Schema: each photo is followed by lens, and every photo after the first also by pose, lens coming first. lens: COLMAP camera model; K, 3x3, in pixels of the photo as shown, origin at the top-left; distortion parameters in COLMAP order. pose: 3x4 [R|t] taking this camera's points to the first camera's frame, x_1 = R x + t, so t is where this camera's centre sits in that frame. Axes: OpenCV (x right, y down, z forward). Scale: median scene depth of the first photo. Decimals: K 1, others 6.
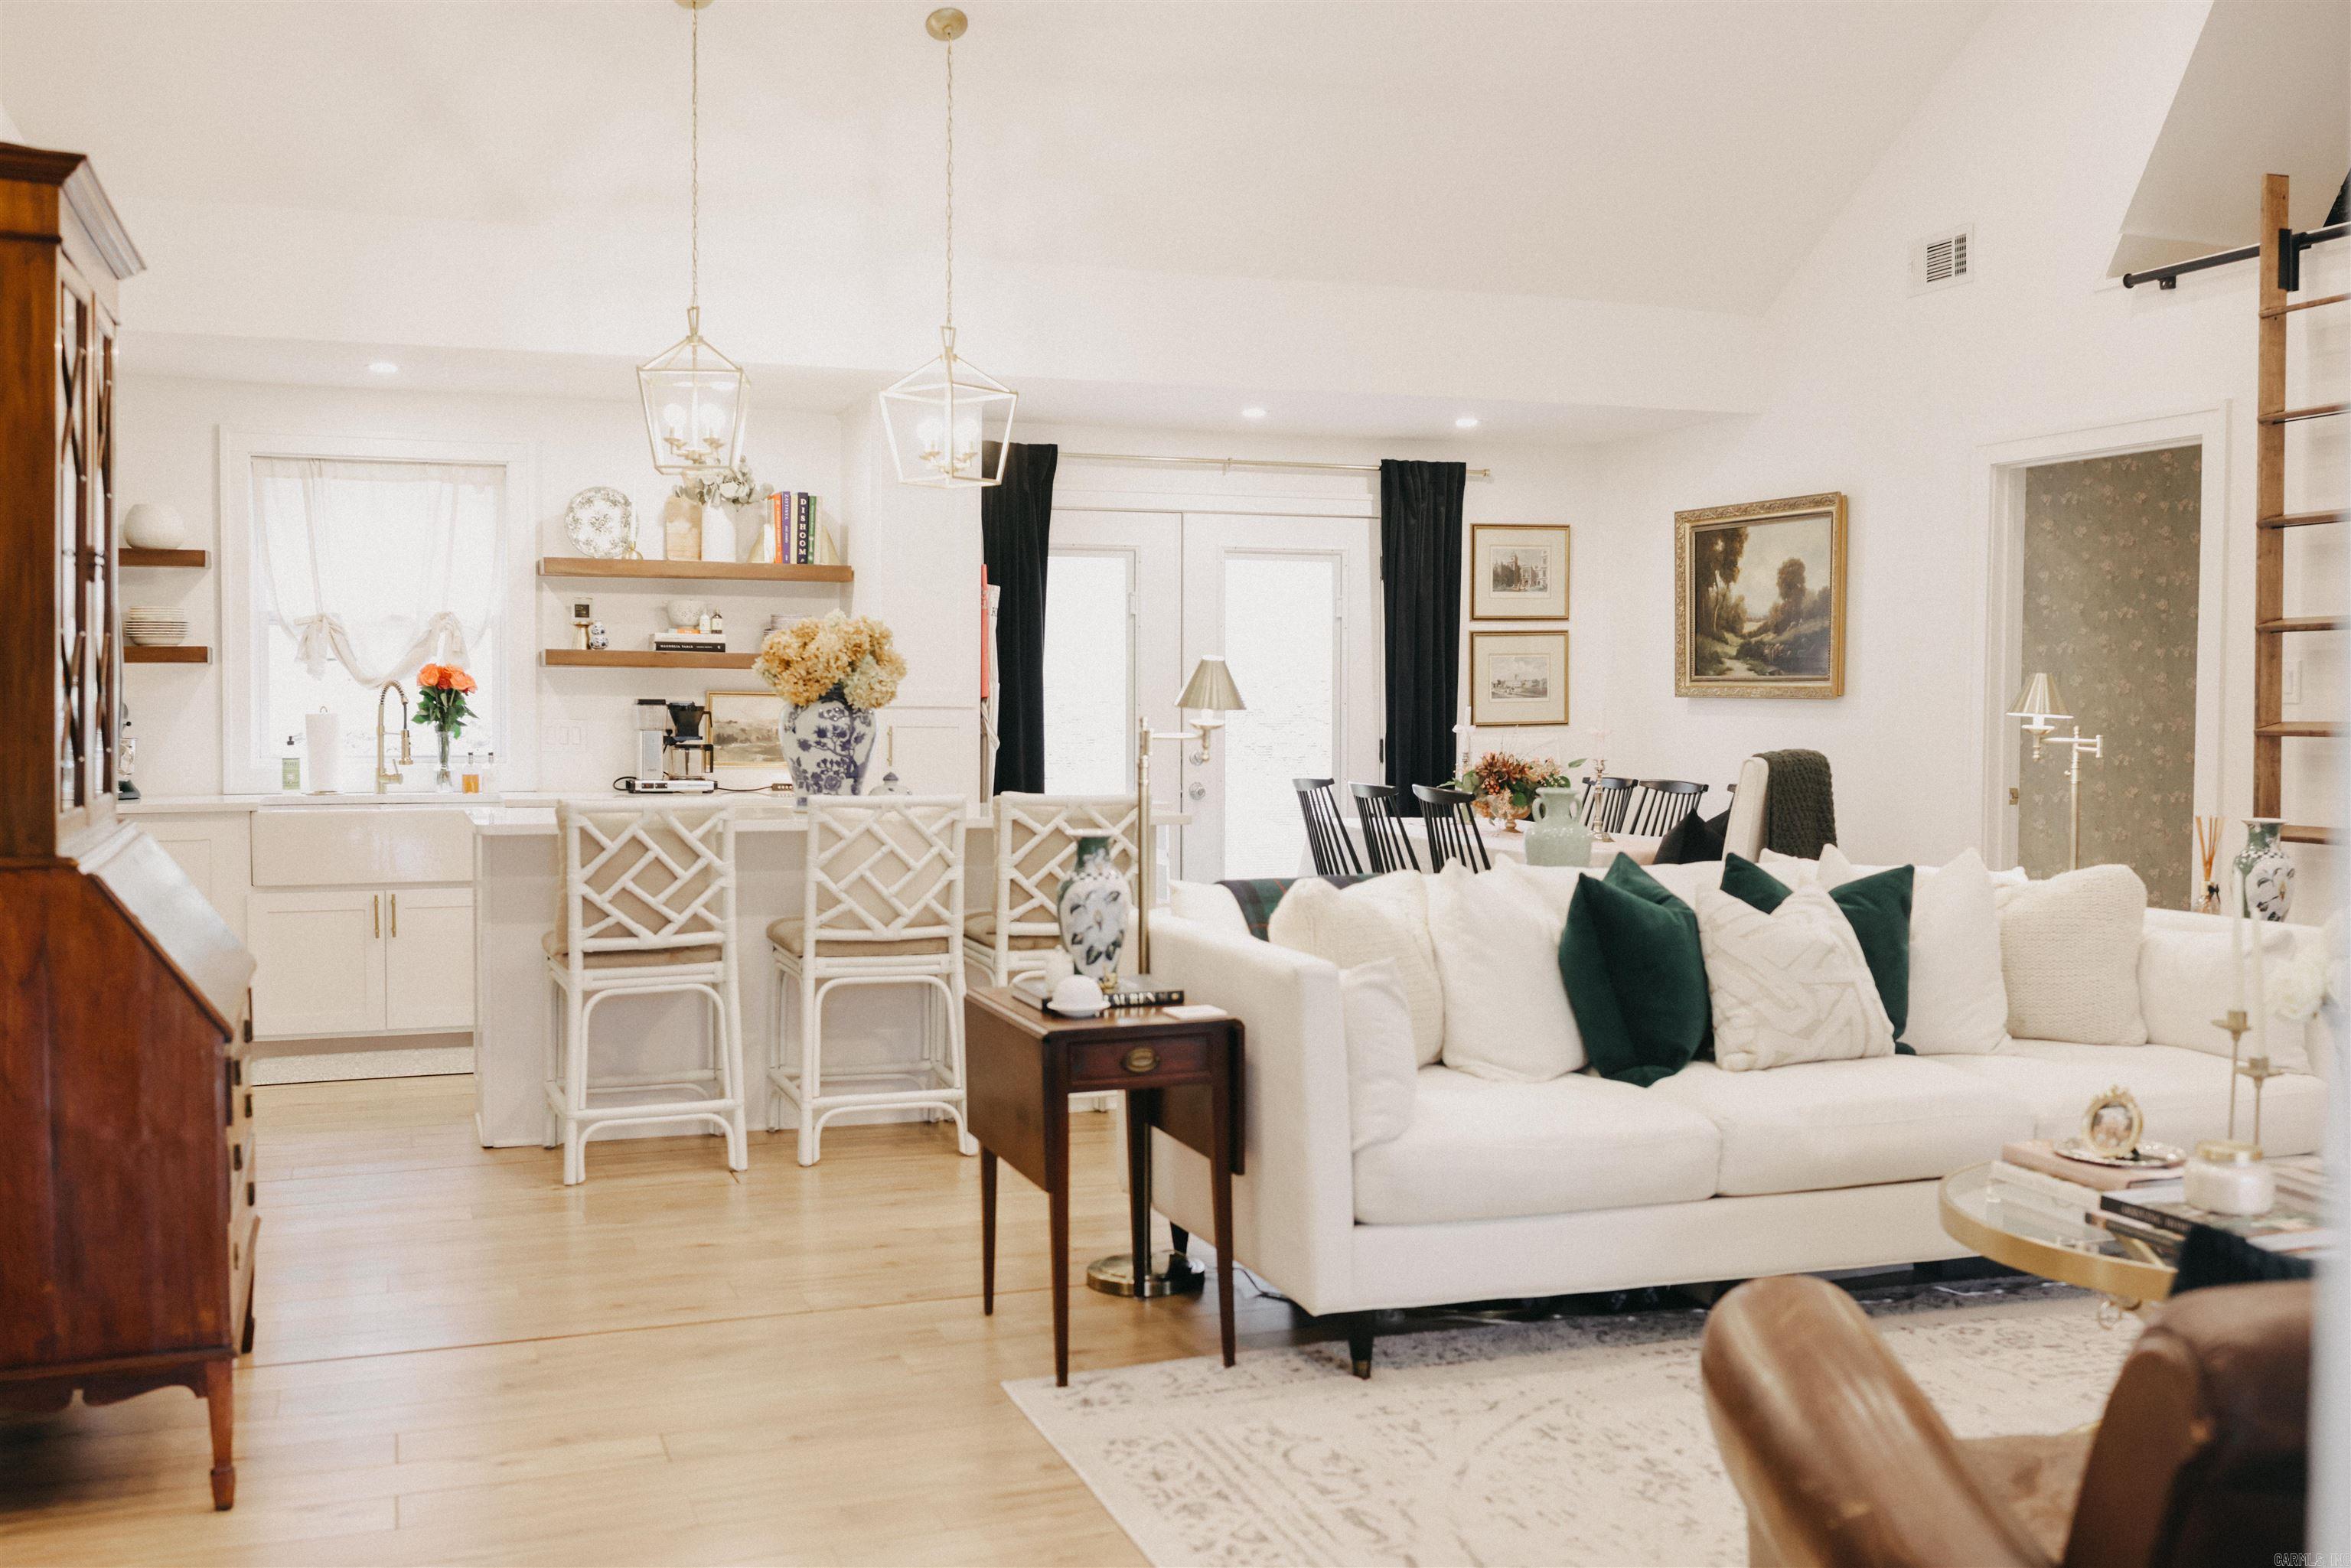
lens RADIAL K [[2230.4, 0, 1200.4], [0, 2230.4, 709.5], [0, 0, 1]] dist [0.000242, 0.000000]
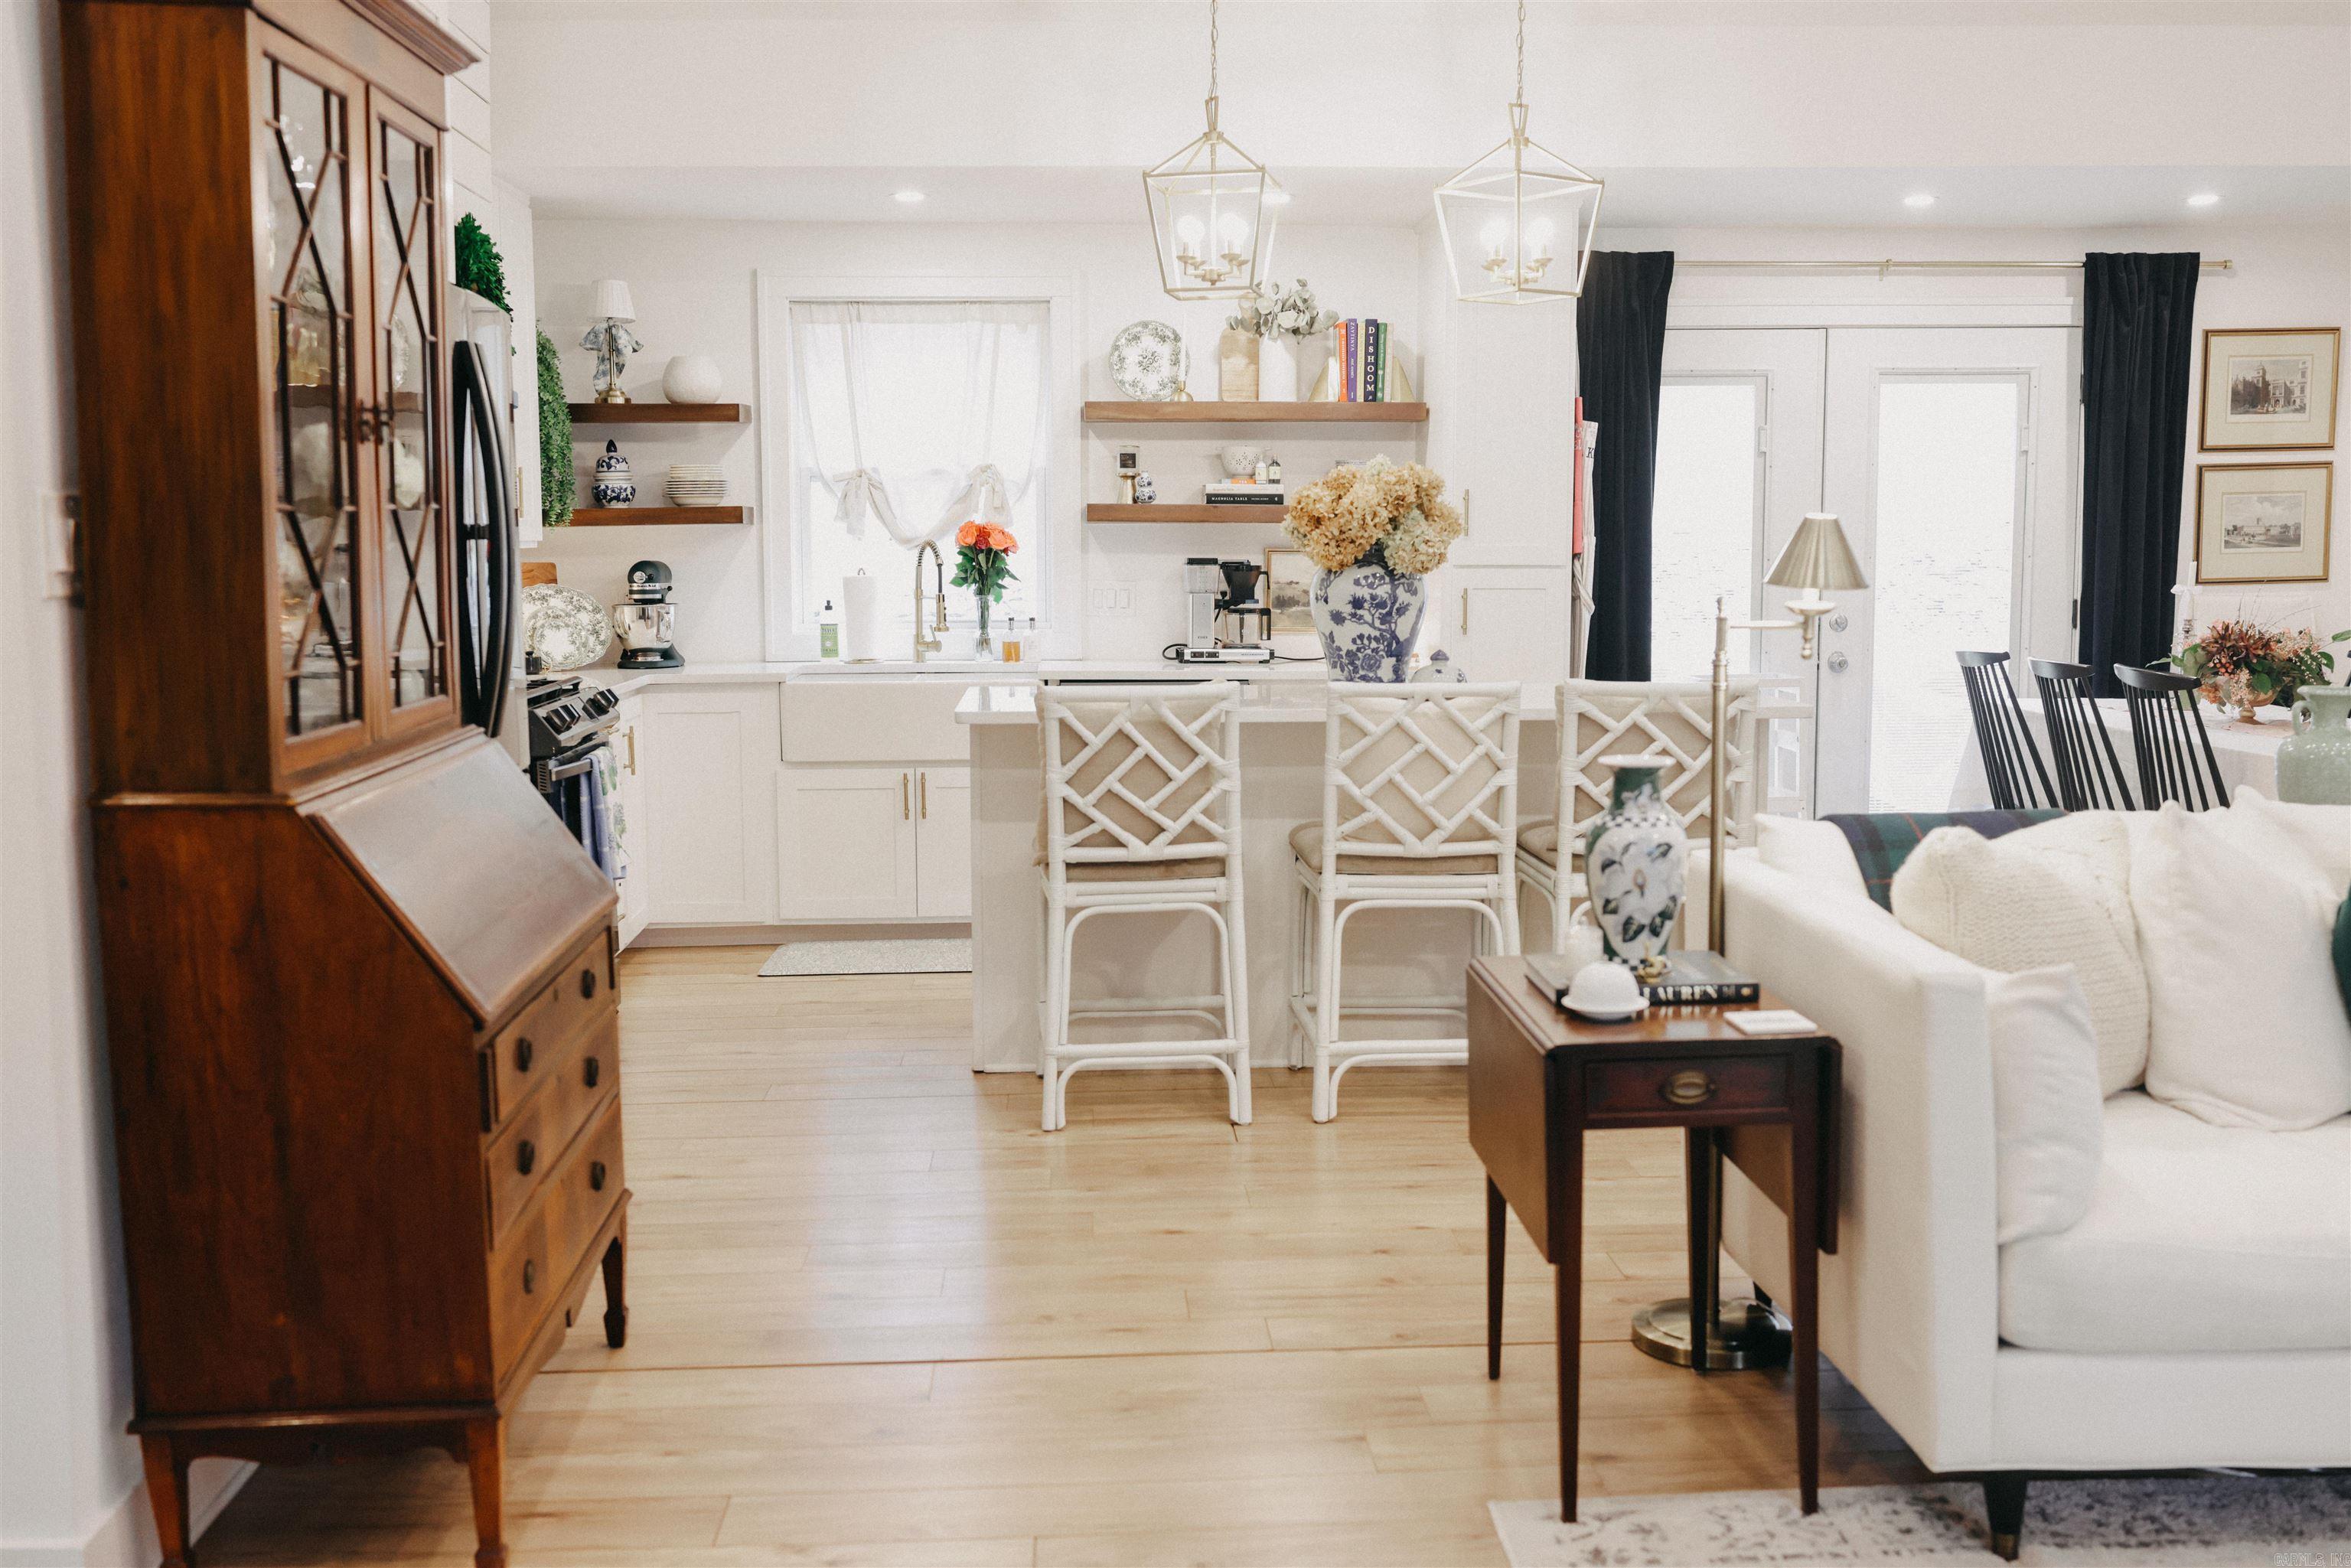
lens RADIAL K [[2230.4, 0, 1163.7], [0, 2230.4, 755.9], [0, 0, 1]] dist [0.000242, 0.000000]
pose [[0.952904, 0.021911, -0.302480, 0.015132], [0.006054, 0.995814, 0.091208, -0.008490], [0.303212, -0.088743, 0.948782, 0.155944]]
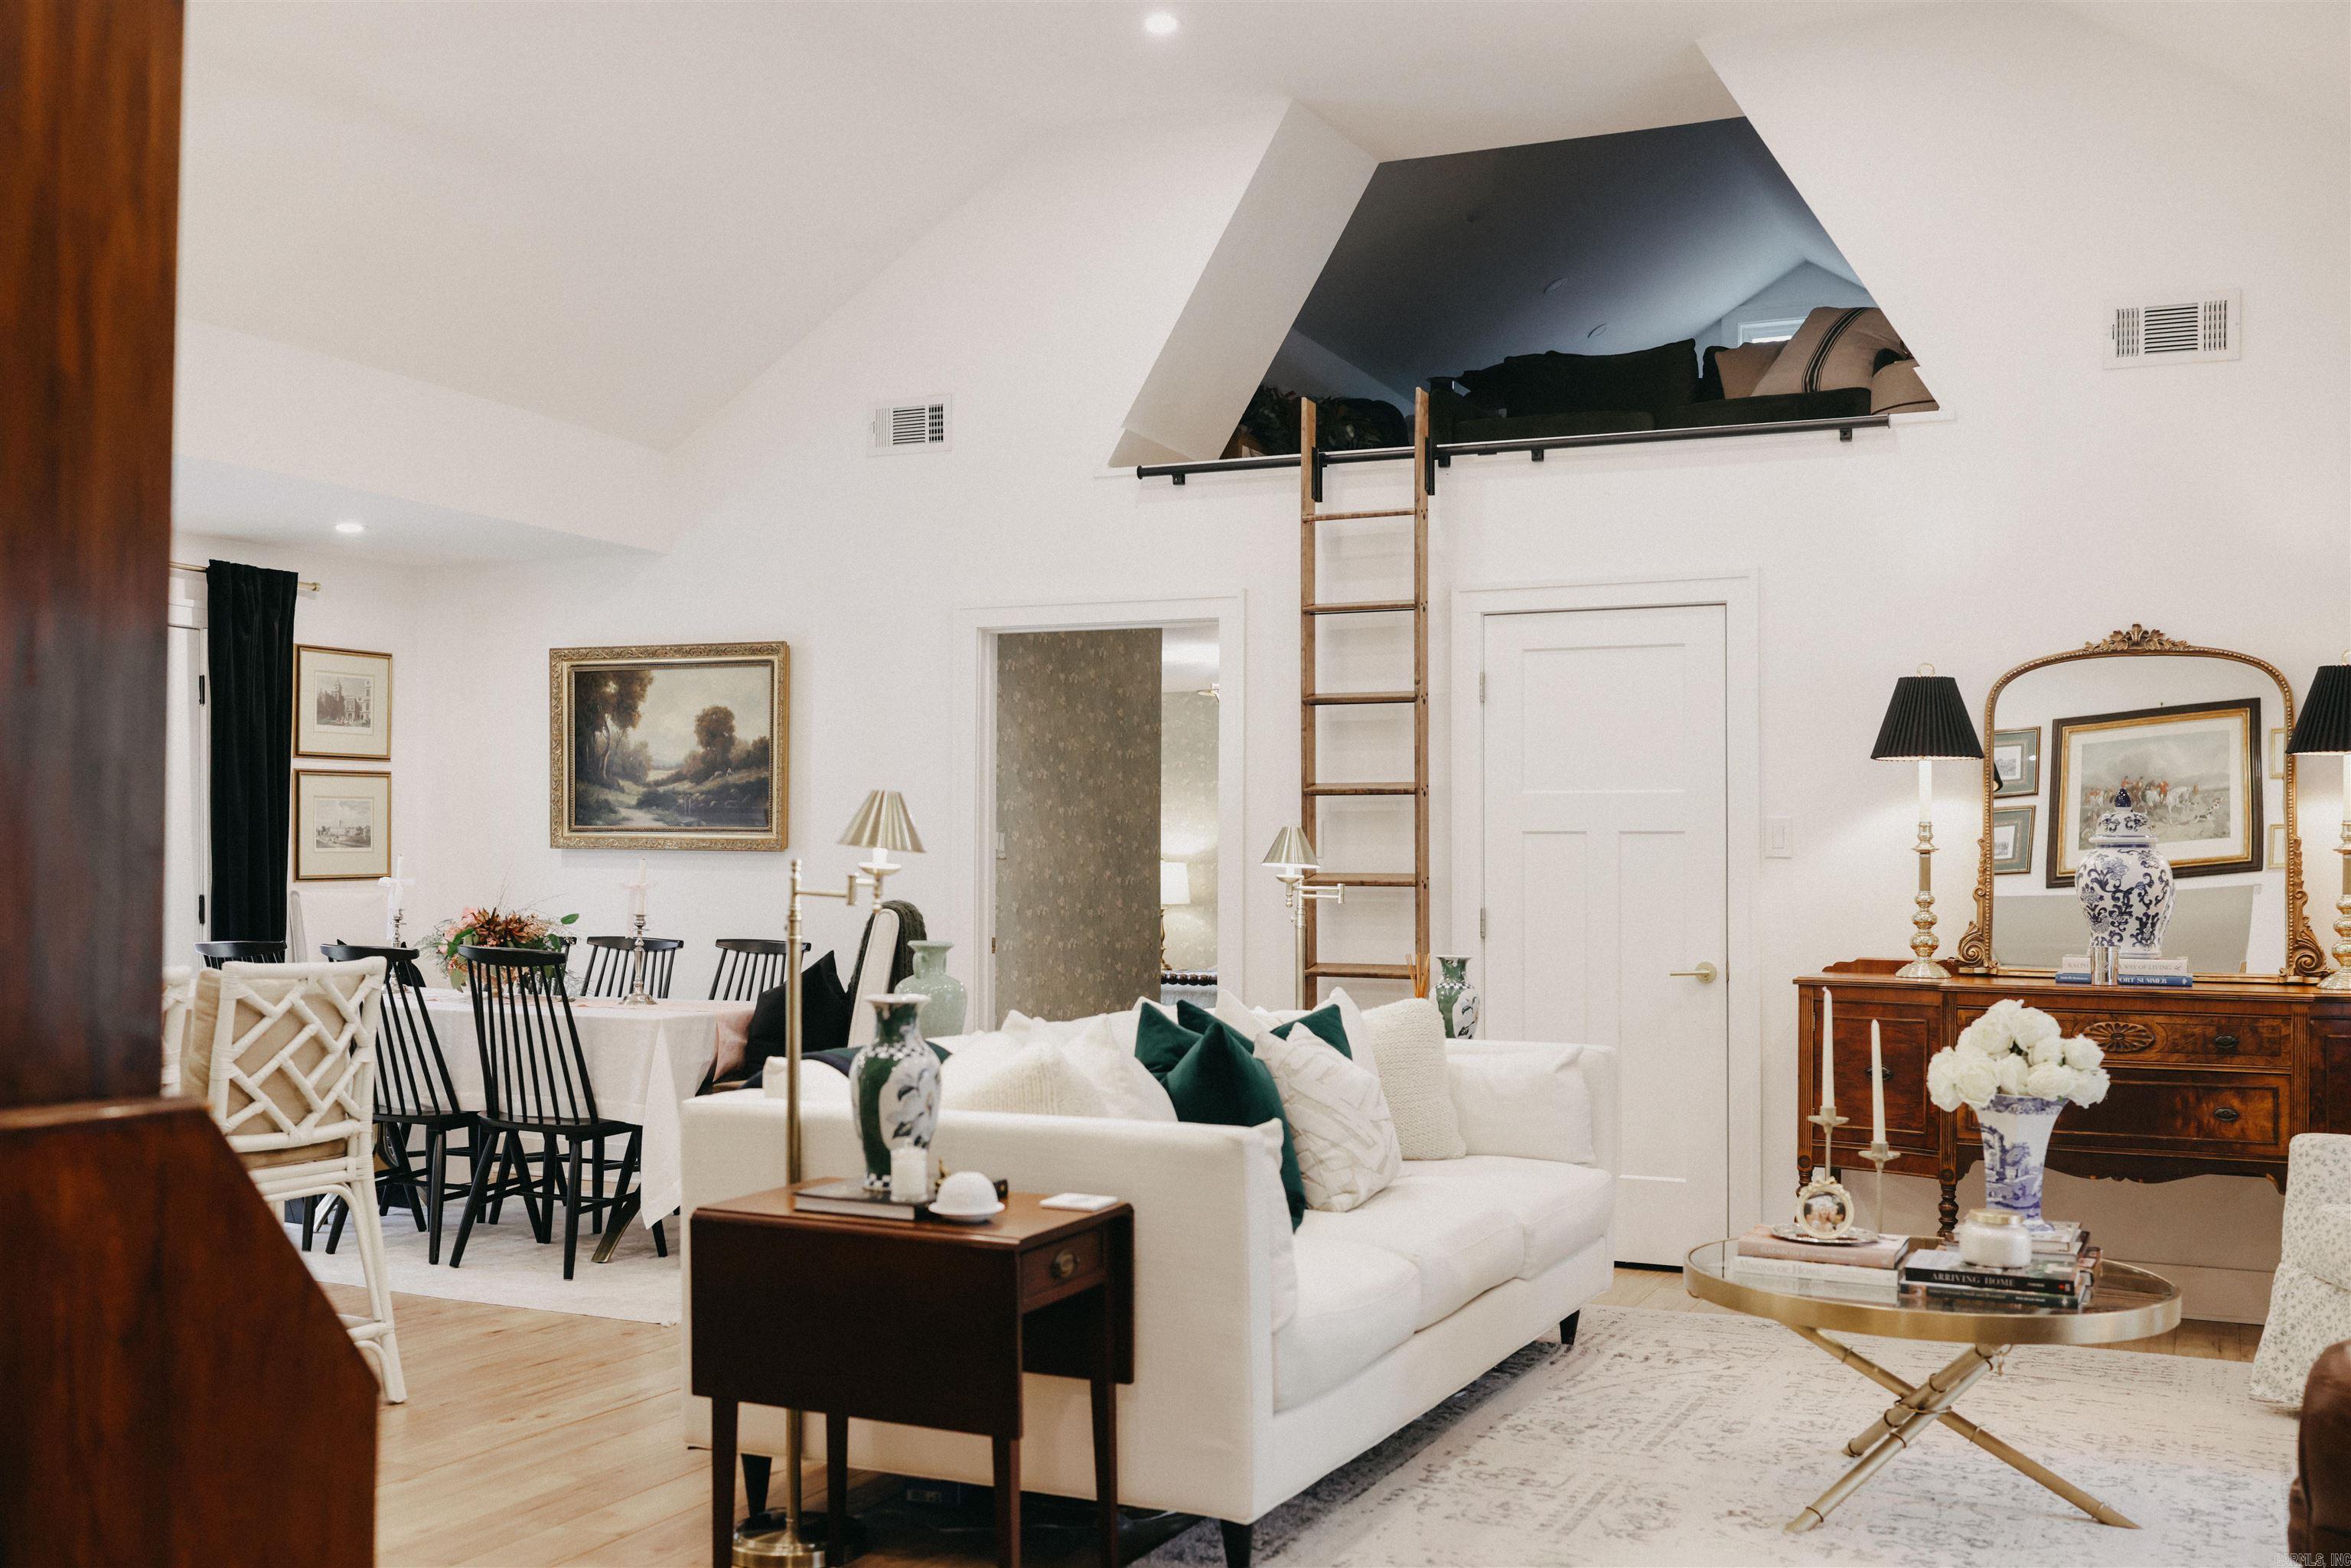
lens RADIAL K [[2230.4, 0, 1220.3], [0, 2230.4, 785.6], [0, 0, 1]] dist [0.000242, 0.000000]
pose [[0.703352, 0.030724, 0.710178, -0.329446], [-0.003741, 0.999212, -0.039524, 0.005325], [-0.710832, 0.025142, 0.702912, 0.201678]]
